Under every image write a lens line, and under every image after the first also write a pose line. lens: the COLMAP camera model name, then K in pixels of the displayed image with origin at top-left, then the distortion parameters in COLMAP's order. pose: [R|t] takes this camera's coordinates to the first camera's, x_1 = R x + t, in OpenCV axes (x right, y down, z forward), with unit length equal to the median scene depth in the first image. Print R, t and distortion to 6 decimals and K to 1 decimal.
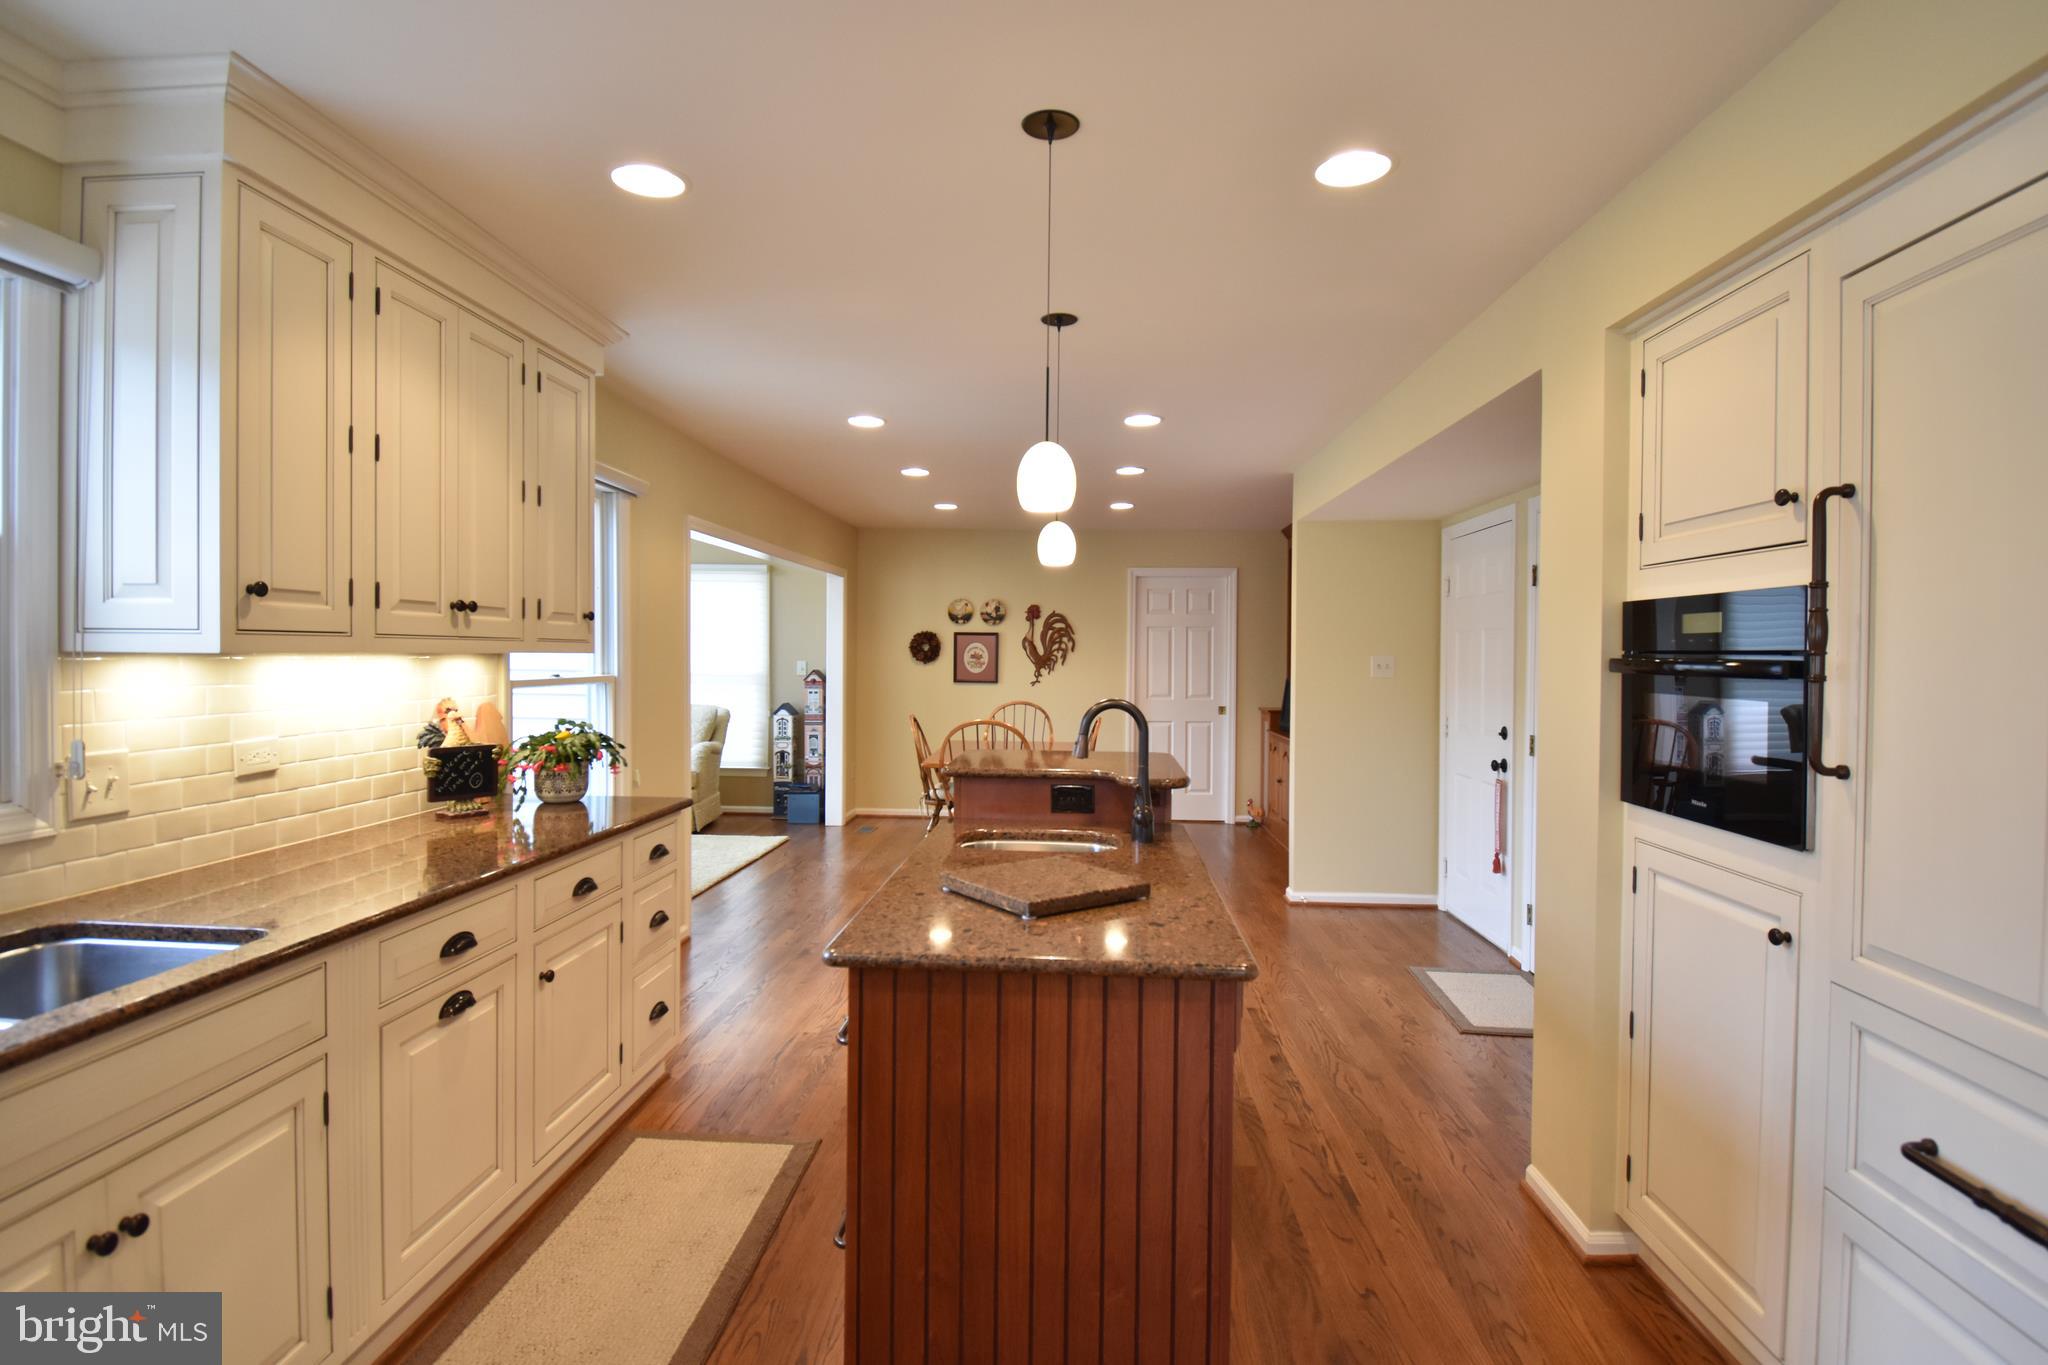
lens RADIAL K [[1013.5, 0, 1016.8], [0, 1013.5, 672.9], [0, 0, 1]] dist [0.020984, -0.031843]
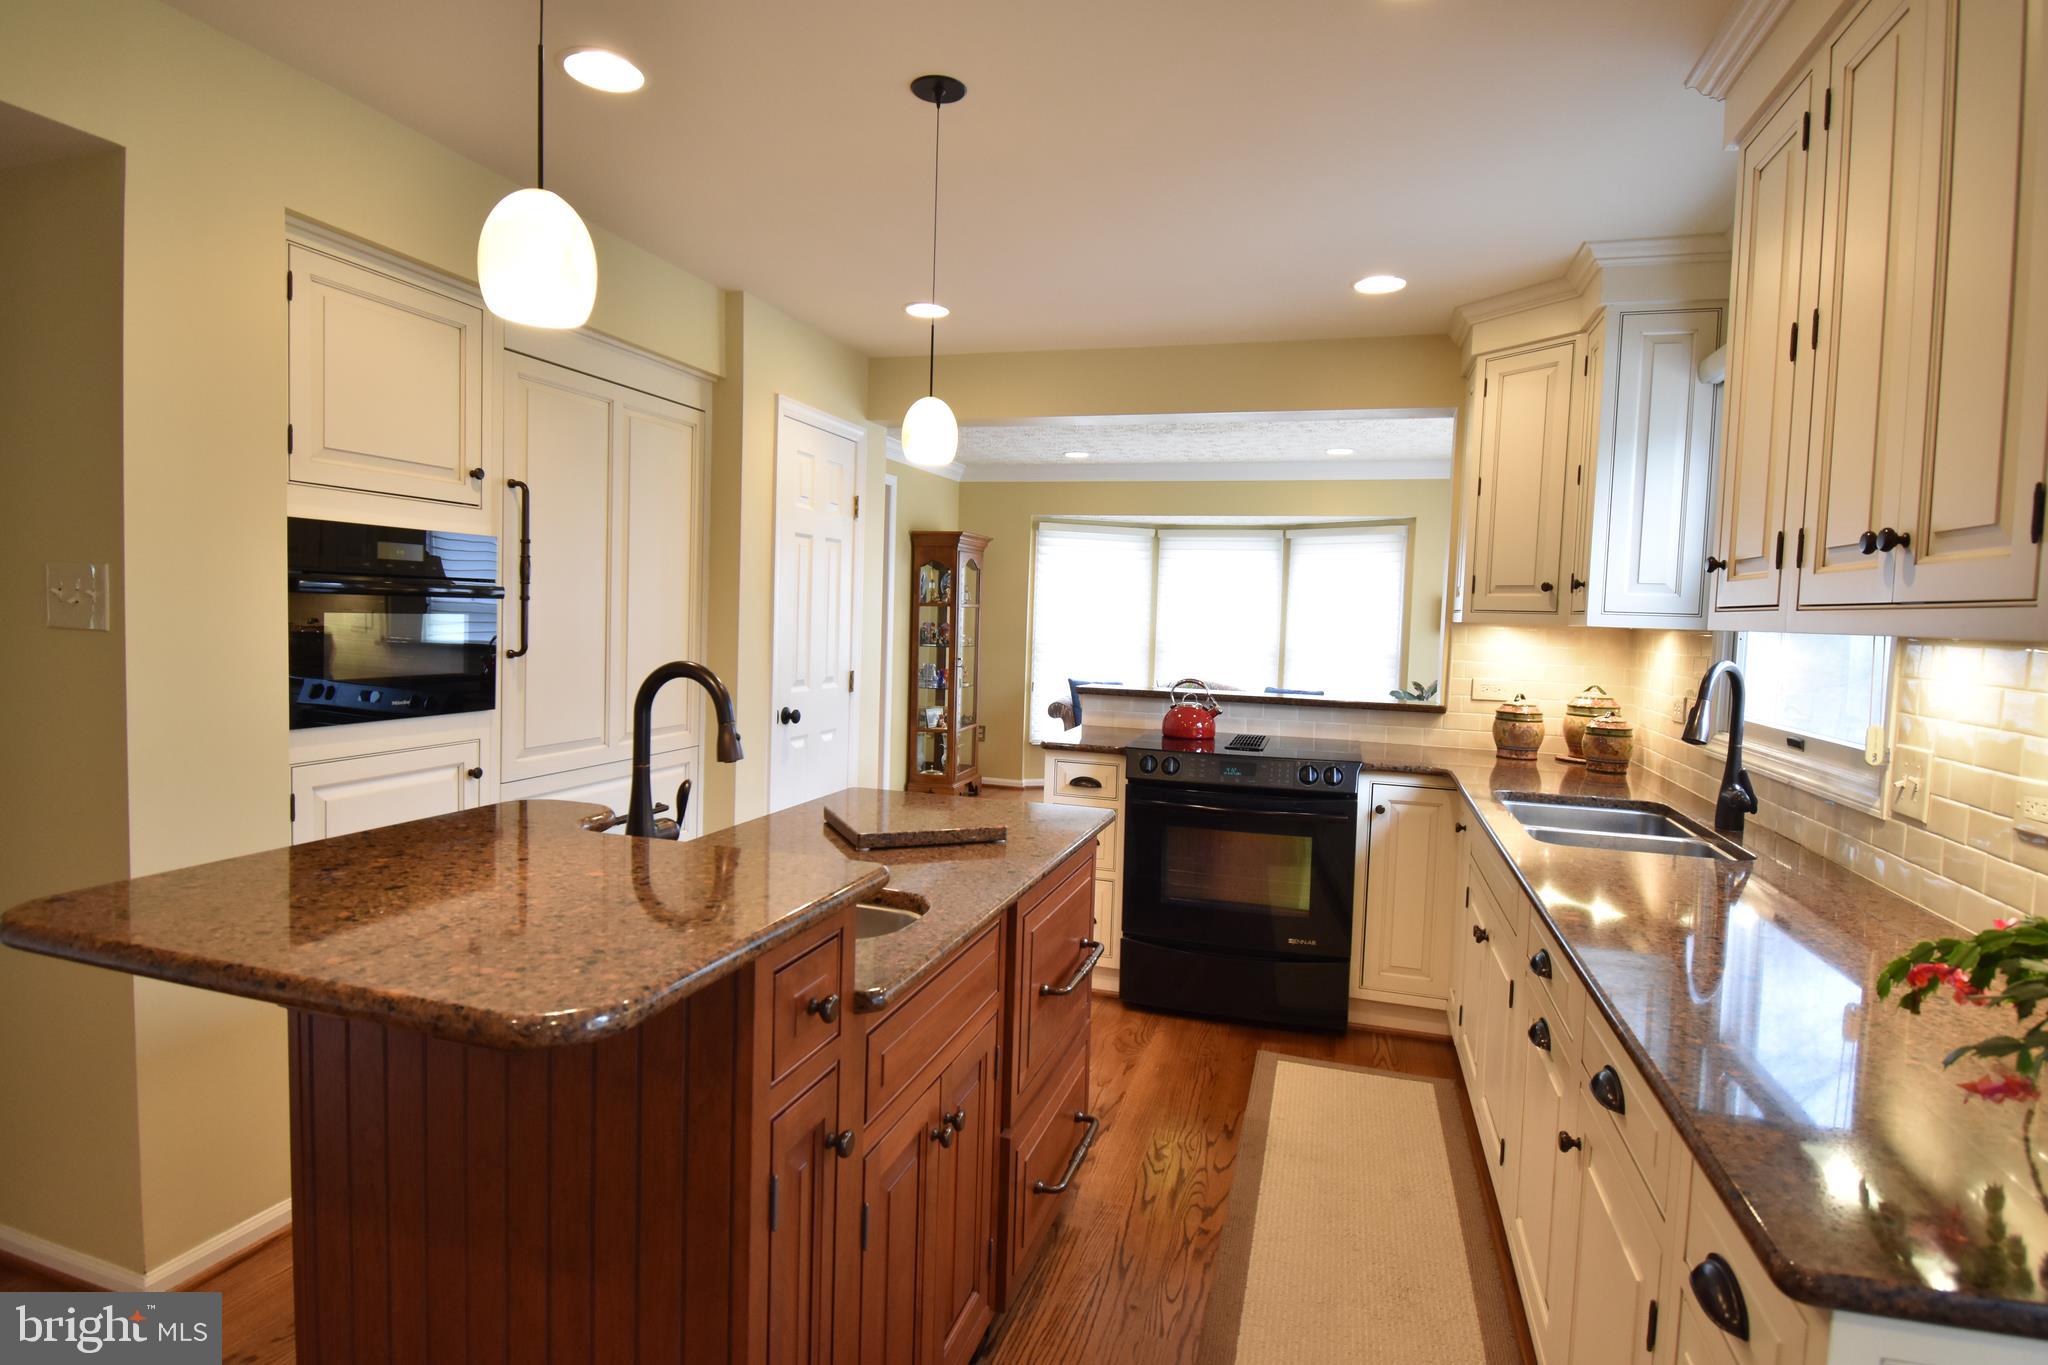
lens RADIAL K [[1076.4, 0, 1019.8], [0, 1076.4, 675.4], [0, 0, 1]] dist [0.006527, -0.017197]
pose [[-0.971238, -0.055349, 0.231588, -0.209044], [-0.037736, 0.996096, 0.079808, -0.020589], [-0.235101, 0.068774, -0.969535, 1.303441]]
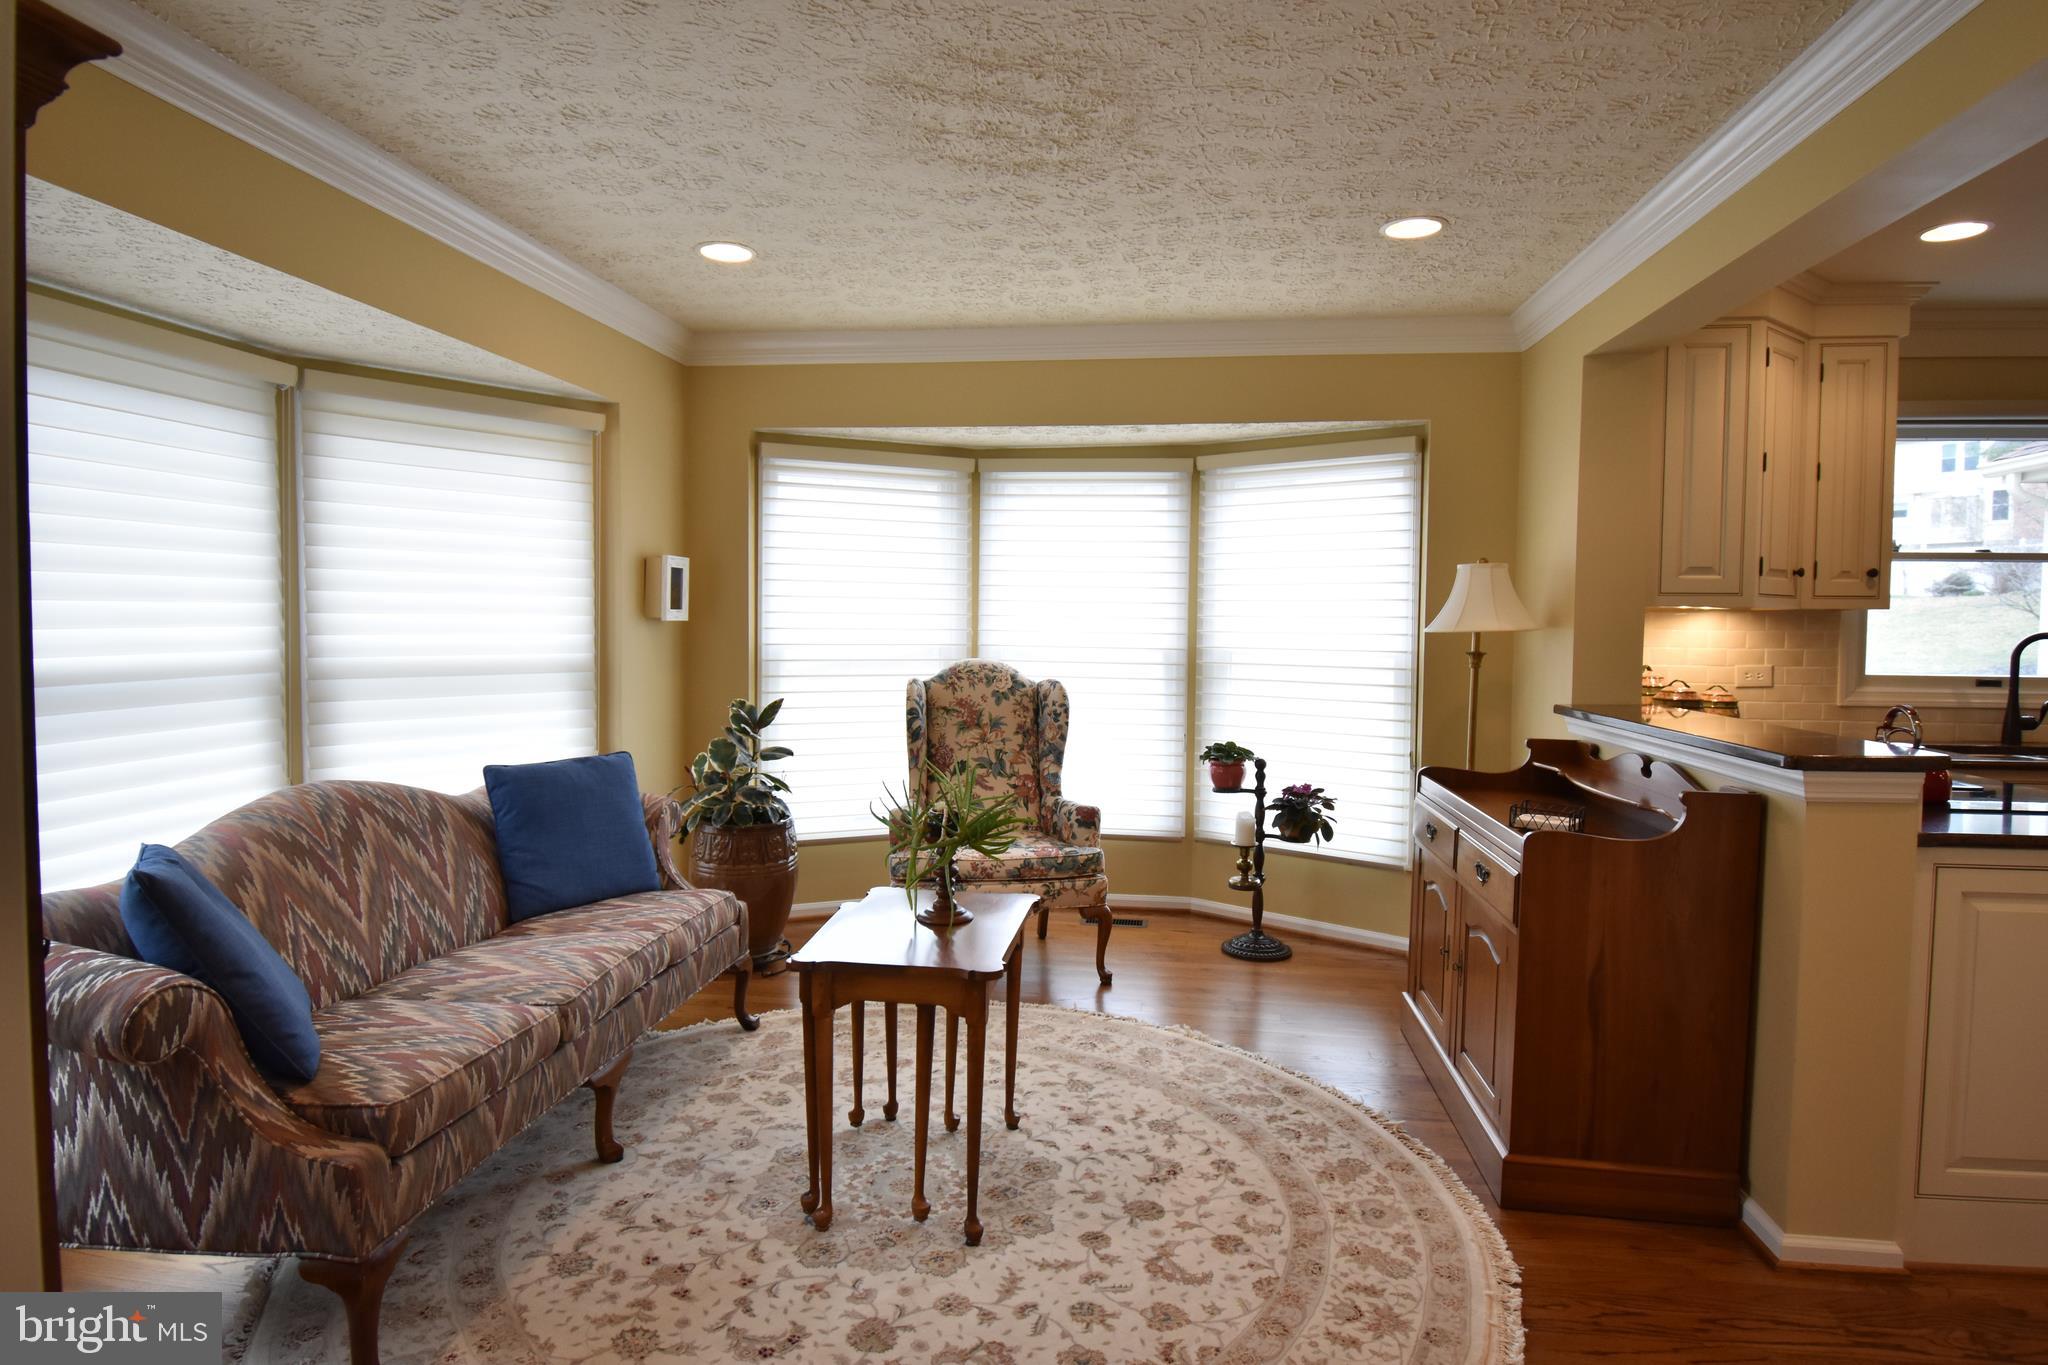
lens RADIAL K [[1139.4, 0, 1020.3], [0, 1139.4, 673.1], [0, 0, 1]] dist [0.011867, -0.025444]
pose [[-0.079536, 0.035374, -0.996204, 0.775769], [-0.027591, 0.998909, 0.037673, 0.040415], [0.996450, 0.030482, -0.078474, -0.559216]]
